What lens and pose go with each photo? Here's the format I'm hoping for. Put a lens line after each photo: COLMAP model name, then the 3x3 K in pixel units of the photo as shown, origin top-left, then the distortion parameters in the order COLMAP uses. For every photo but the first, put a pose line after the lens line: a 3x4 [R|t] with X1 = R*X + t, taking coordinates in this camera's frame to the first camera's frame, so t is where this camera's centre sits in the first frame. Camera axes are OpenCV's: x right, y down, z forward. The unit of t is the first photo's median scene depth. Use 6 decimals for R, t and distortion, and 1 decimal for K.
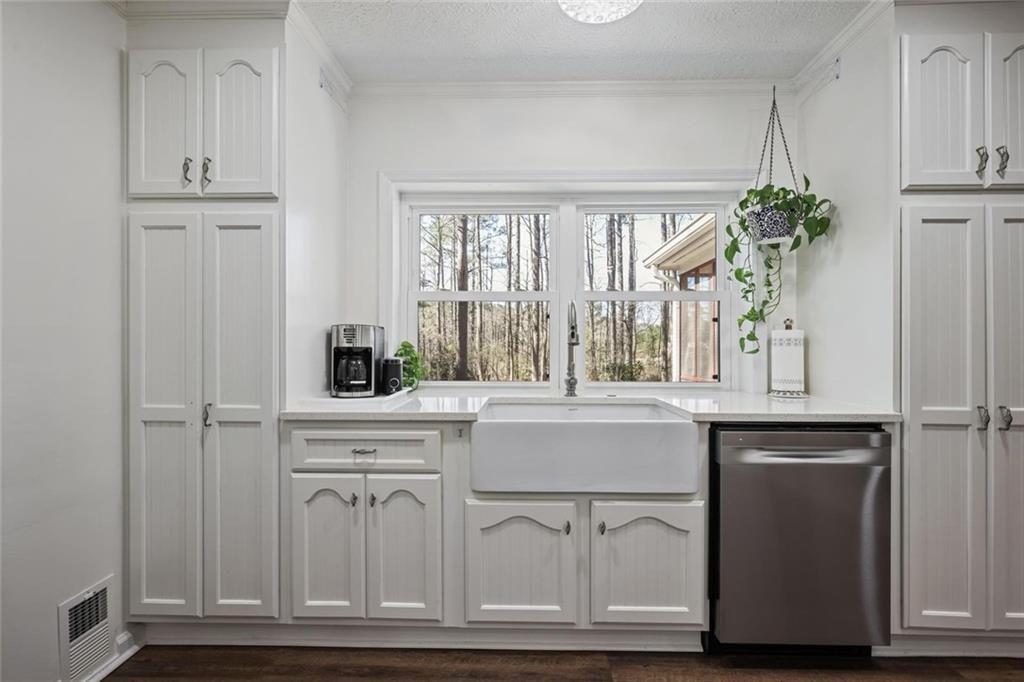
lens RADIAL K [[459.9, 0, 514.4], [0, 459.9, 343.5], [0, 0, 1]] dist [0.003349, 0.000409]
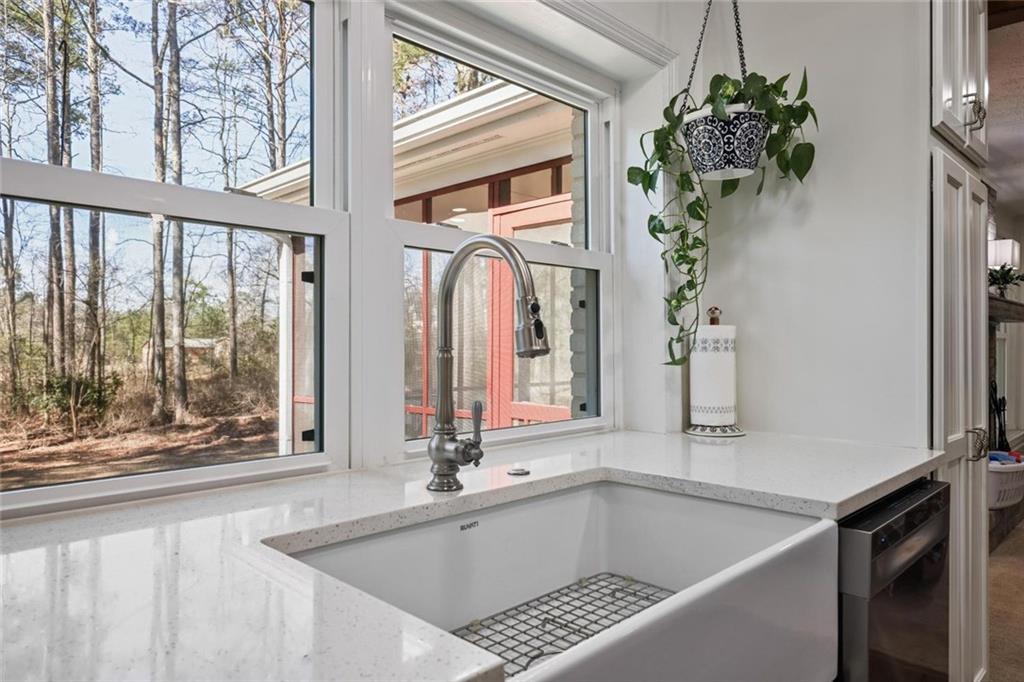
lens RADIAL K [[673.2, 0, 513.5], [0, 673.2, 342.8], [0, 0, 1]] dist [0.002322, -0.000980]
pose [[0.676723, -0.000973, 0.736237, -0.246460], [-0.001157, 0.999996, 0.002385, -0.007893], [-0.736237, -0.002465, 0.676719, 0.584843]]
